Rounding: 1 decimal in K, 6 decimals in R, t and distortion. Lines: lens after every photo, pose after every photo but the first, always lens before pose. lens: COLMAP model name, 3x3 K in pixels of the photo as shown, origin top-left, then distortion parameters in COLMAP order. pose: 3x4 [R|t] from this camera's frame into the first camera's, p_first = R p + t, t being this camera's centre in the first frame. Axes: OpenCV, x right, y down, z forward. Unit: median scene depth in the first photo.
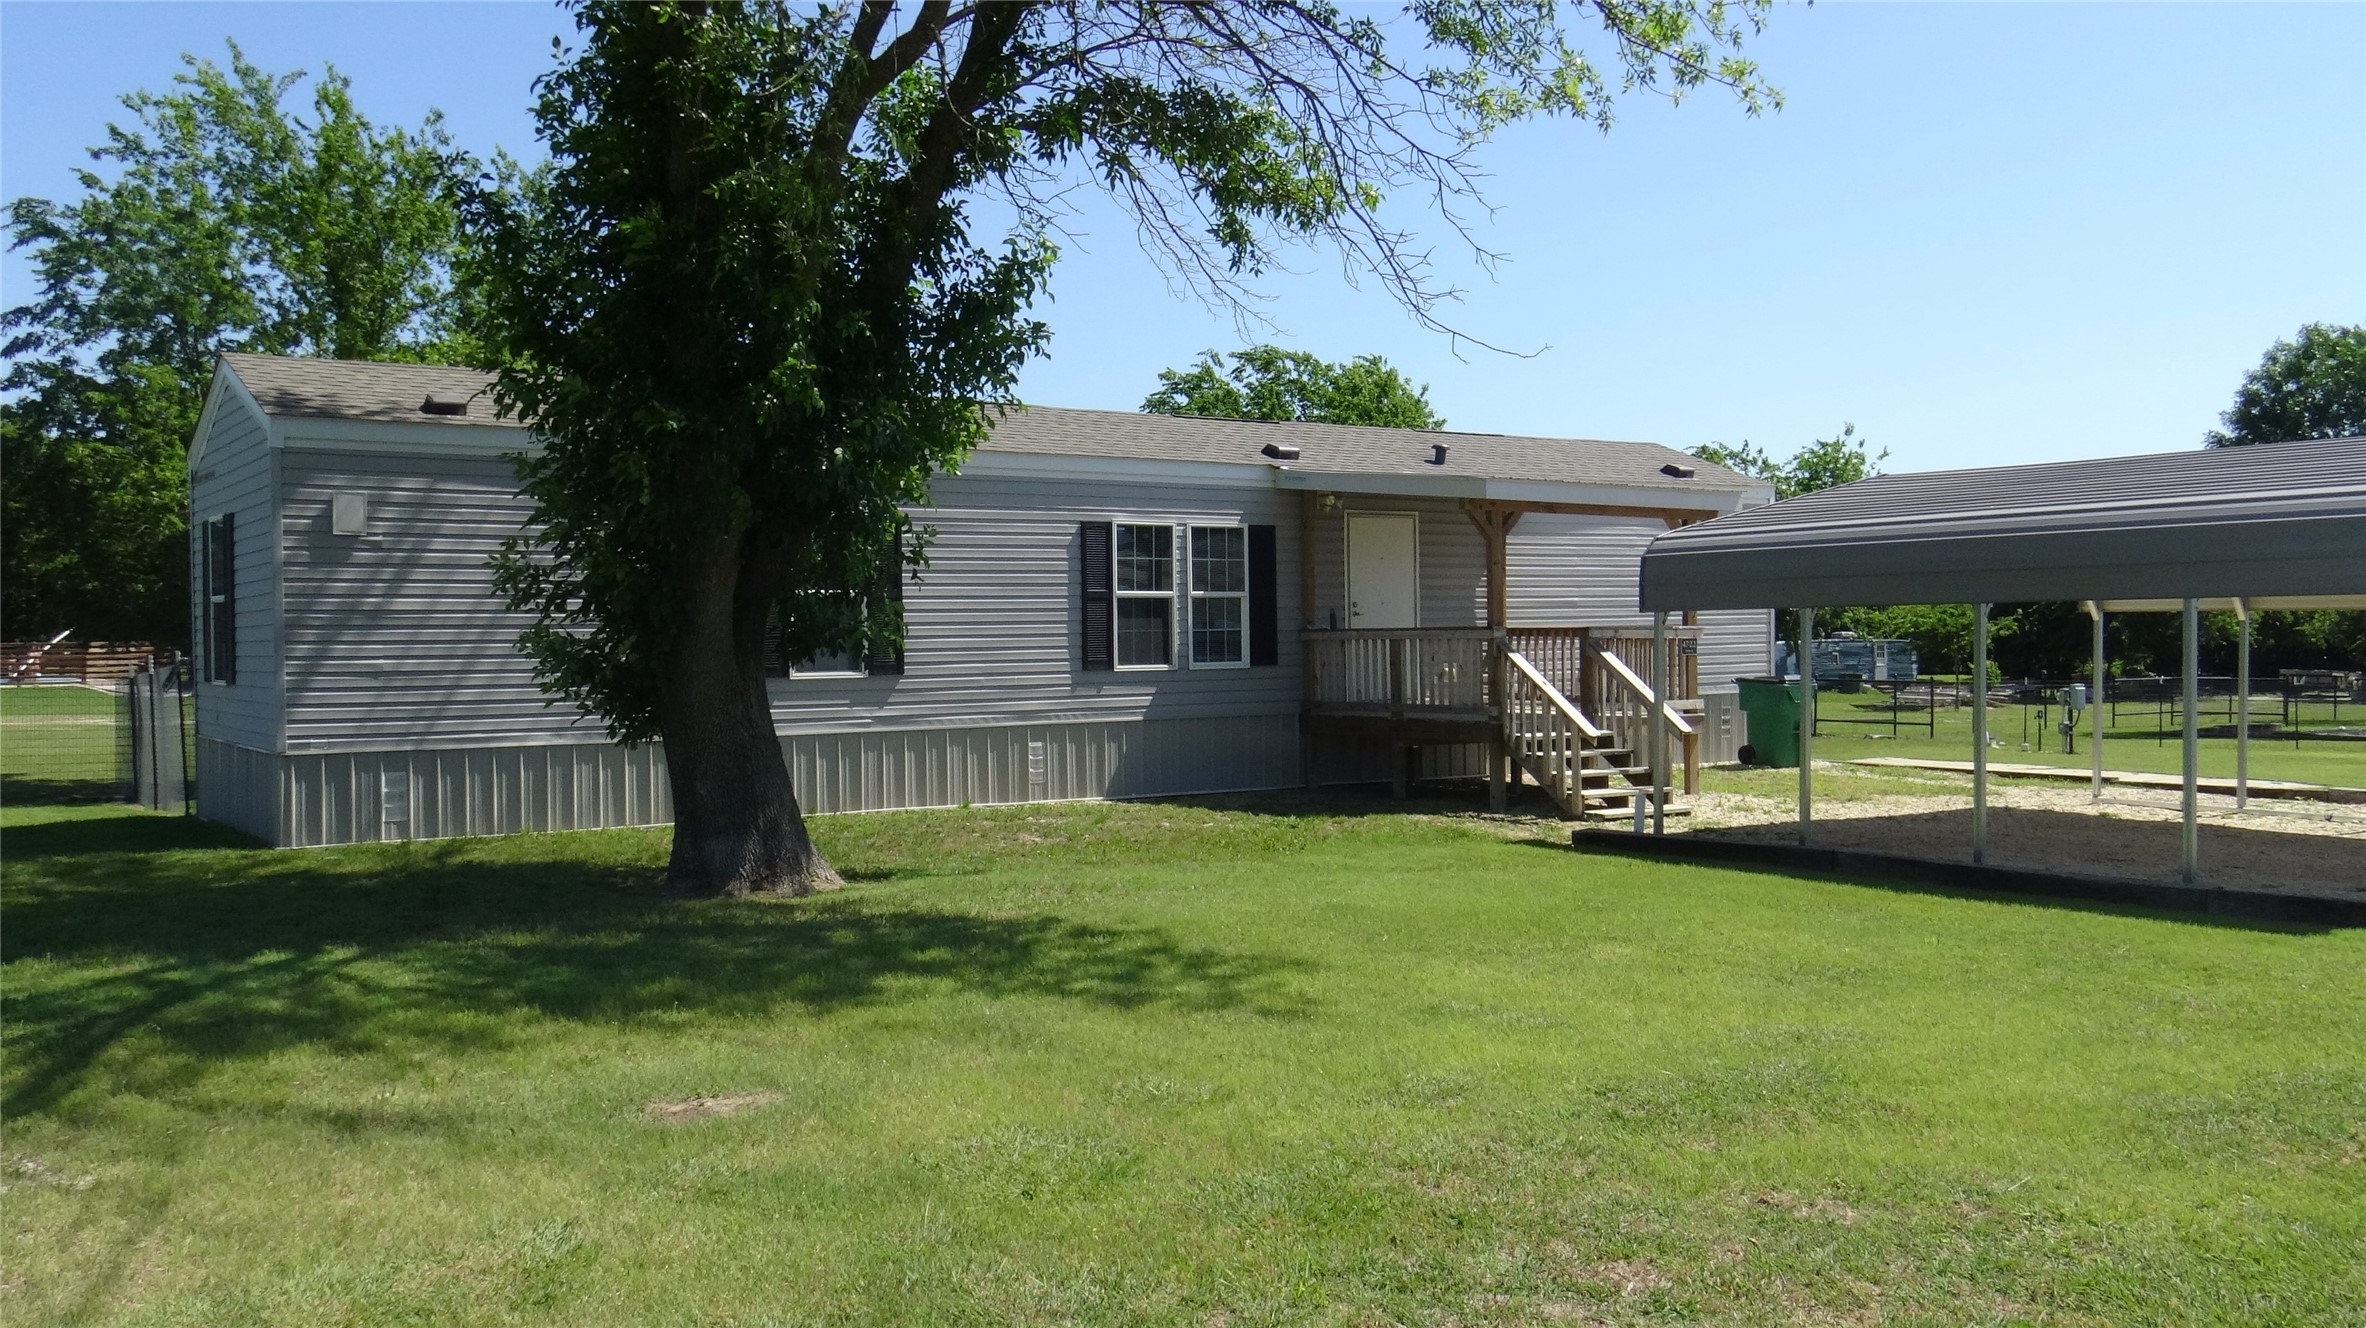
lens RADIAL K [[1964.3, 0, 1179.1], [0, 1964.3, 675.5], [0, 0, 1]] dist [-0.011509, 0.010438]
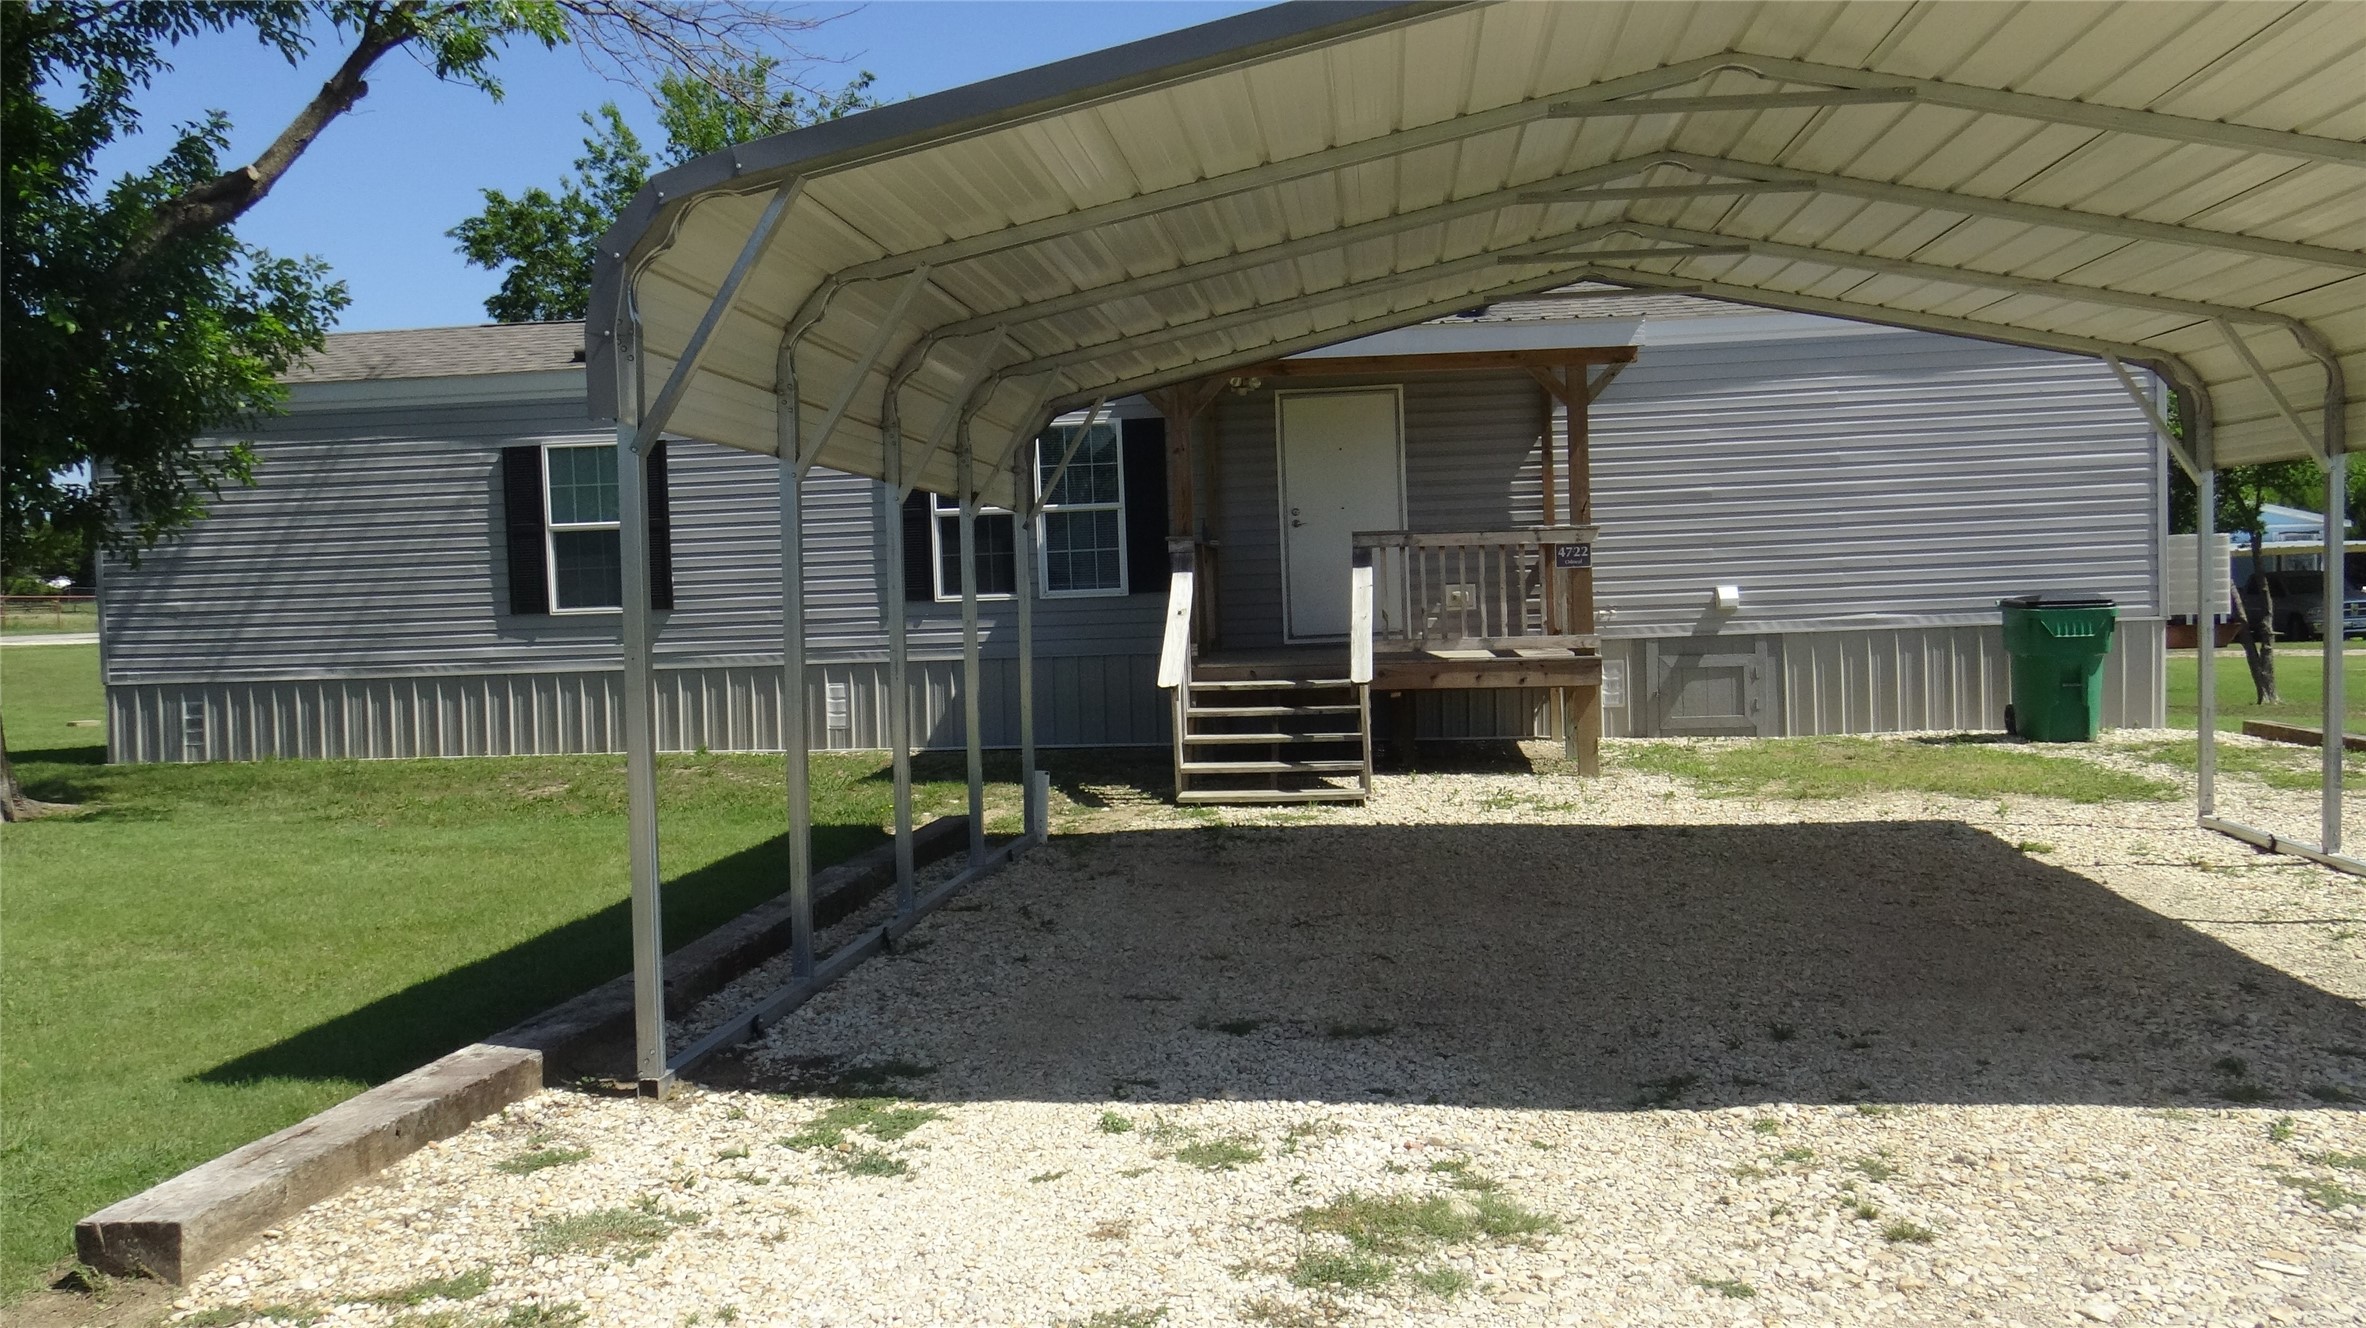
lens RADIAL K [[1964.3, 0, 1179.1], [0, 1964.3, 675.5], [0, 0, 1]] dist [-0.011509, 0.010438]
pose [[0.757879, 0.026037, -0.651875, 0.730000], [0.013173, 0.998389, 0.055192, -0.019406], [0.652262, -0.050416, 0.756315, 0.493771]]
